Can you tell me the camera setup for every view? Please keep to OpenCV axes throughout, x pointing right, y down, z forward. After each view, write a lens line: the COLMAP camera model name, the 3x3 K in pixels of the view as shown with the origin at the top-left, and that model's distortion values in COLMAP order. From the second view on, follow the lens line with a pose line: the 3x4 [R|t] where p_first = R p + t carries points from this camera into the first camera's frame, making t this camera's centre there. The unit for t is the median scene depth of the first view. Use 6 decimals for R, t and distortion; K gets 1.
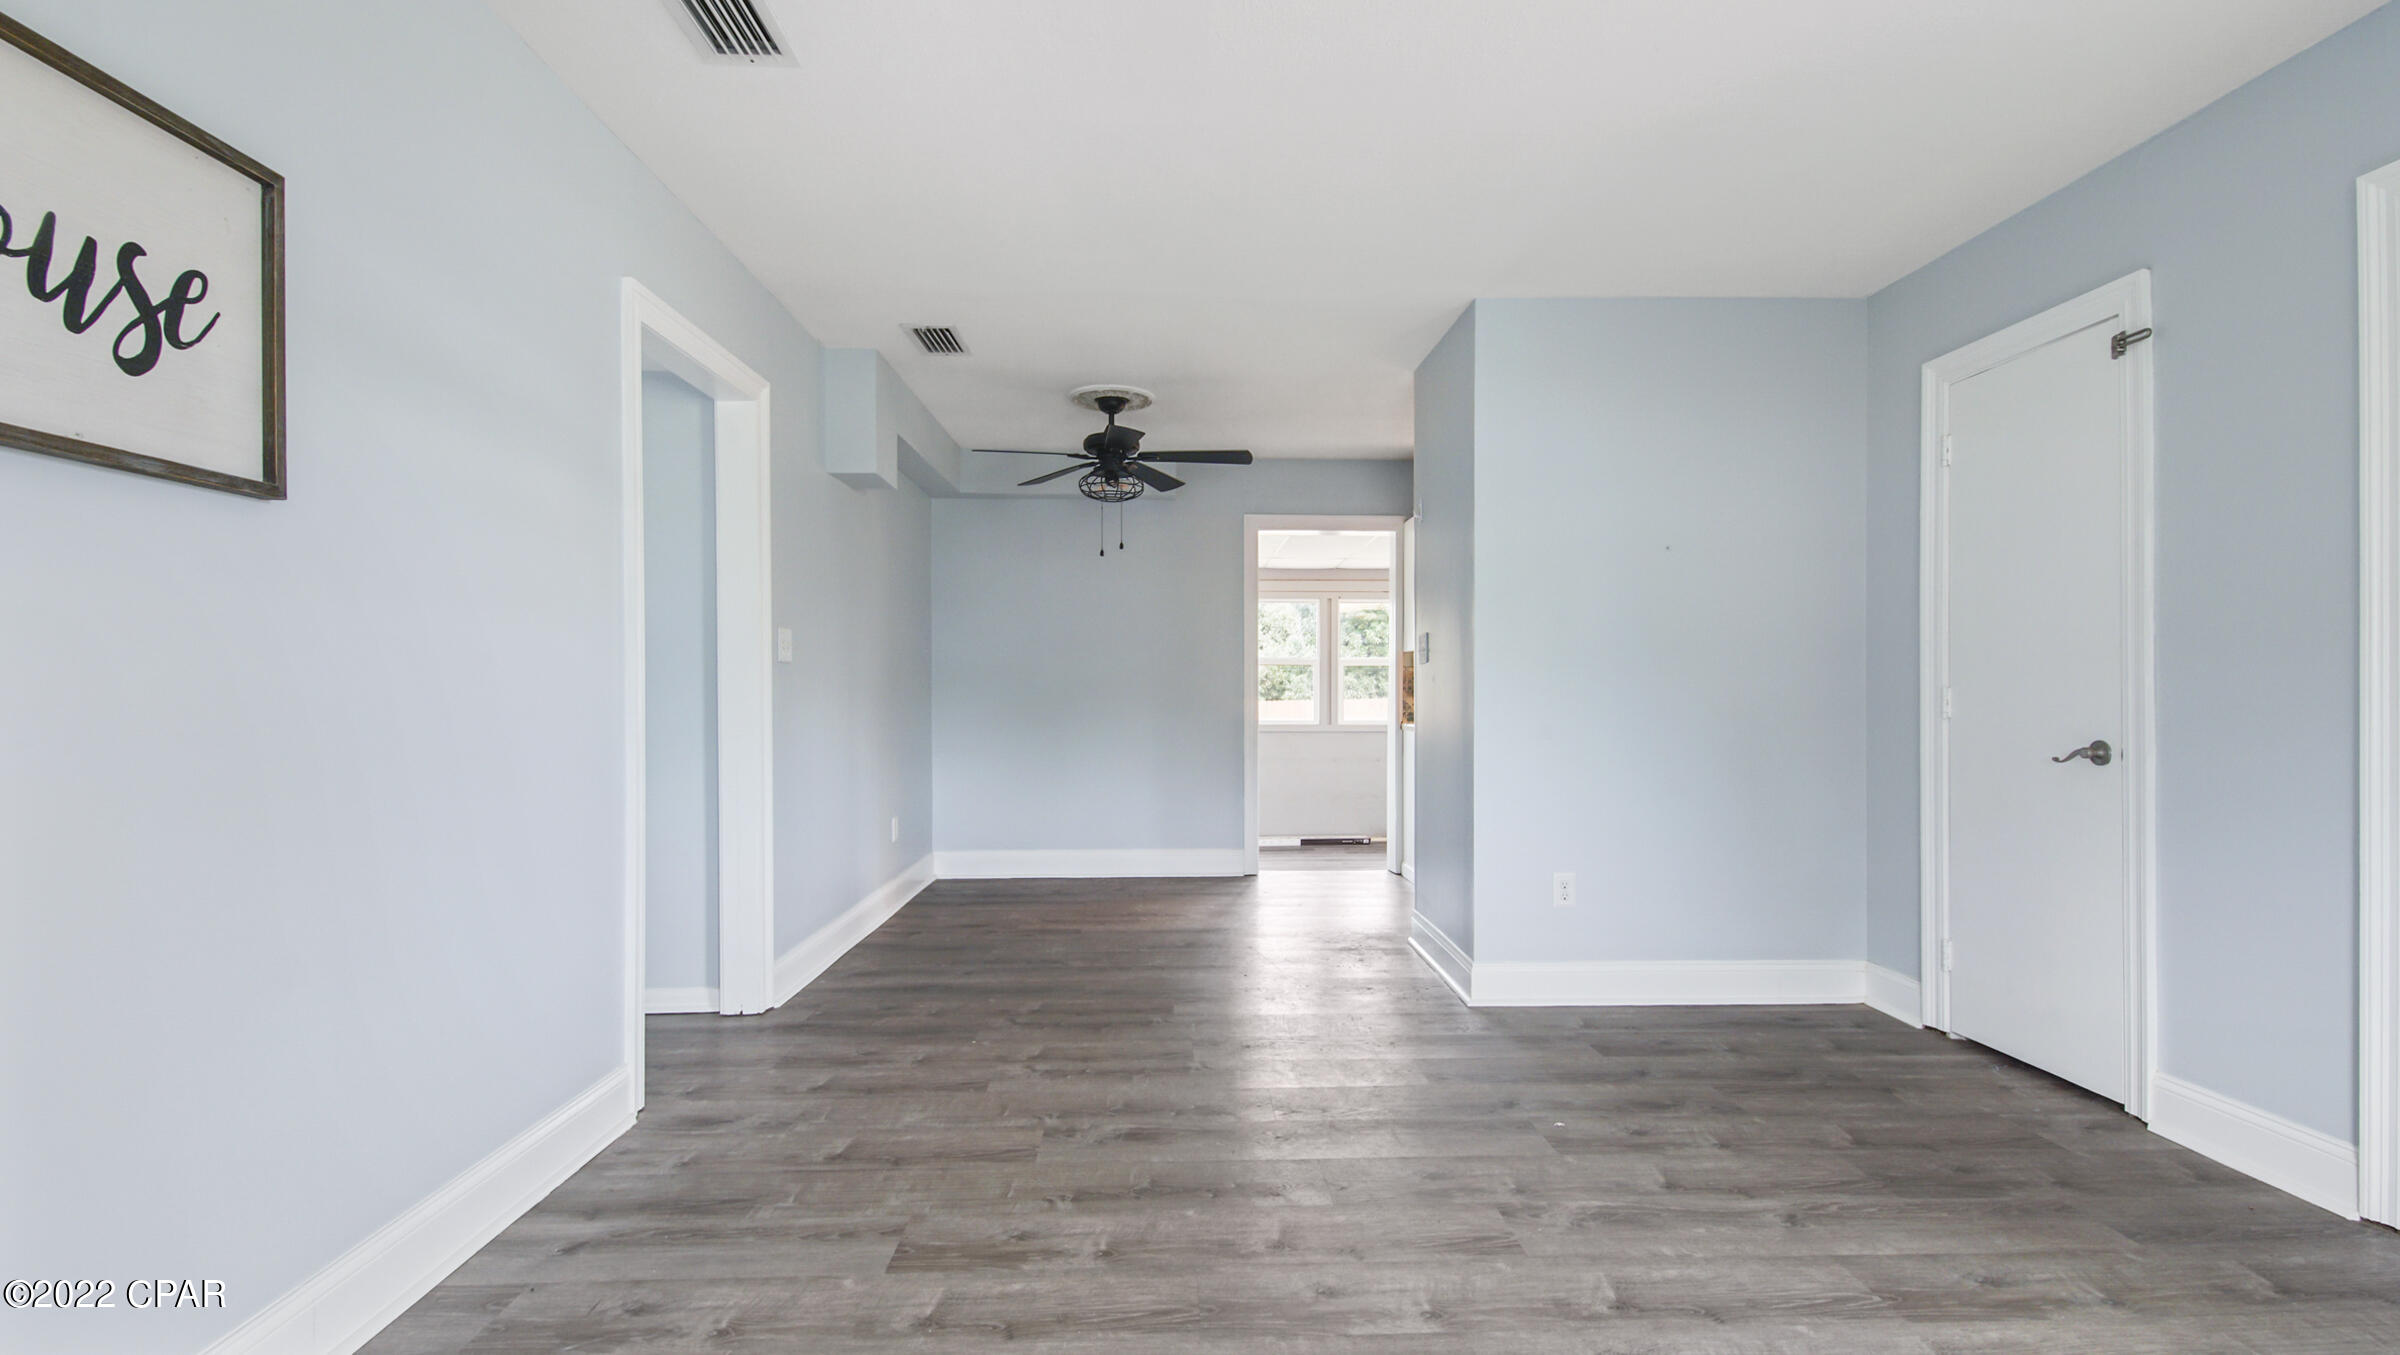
lens RADIAL K [[1071.7, 0, 1195.2], [0, 1071.7, 680.5], [0, 0, 1]] dist [0.015791, -0.010945]
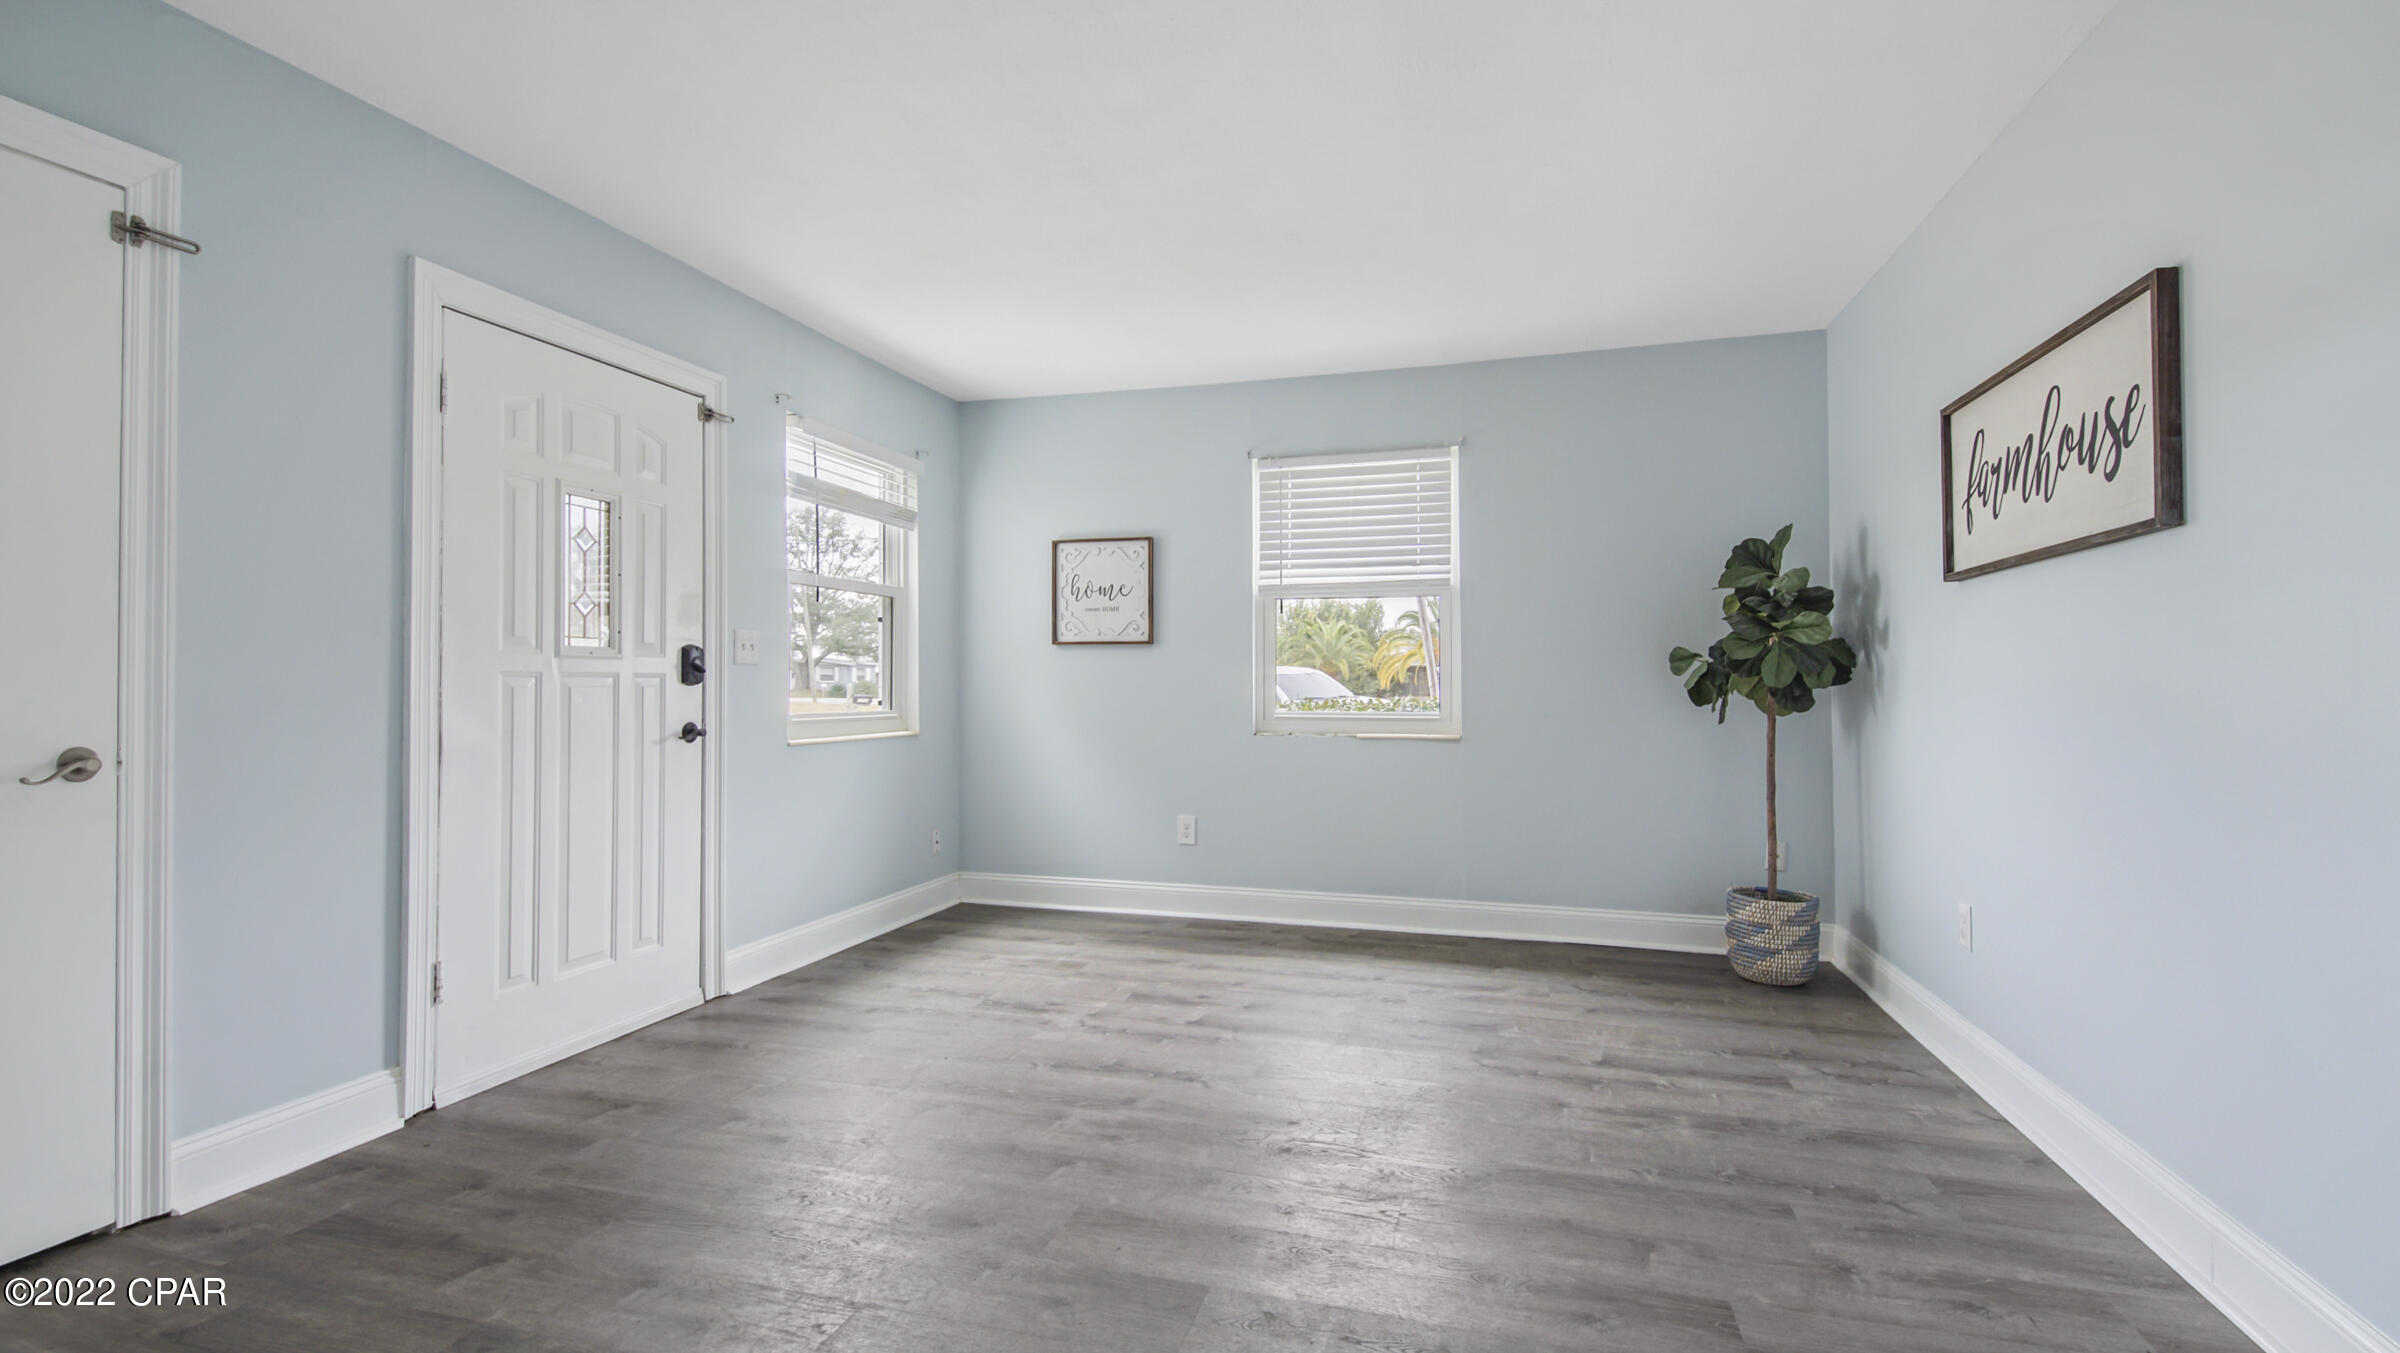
lens RADIAL K [[1071.7, 0, 1204.0], [0, 1071.7, 666.1], [0, 0, 1]] dist [0.015791, -0.010945]
pose [[-0.949701, 0.004246, 0.313129, -0.134471], [-0.003225, 0.999722, -0.023336, 0.018503], [-0.313141, -0.023172, -0.949424, 1.827024]]
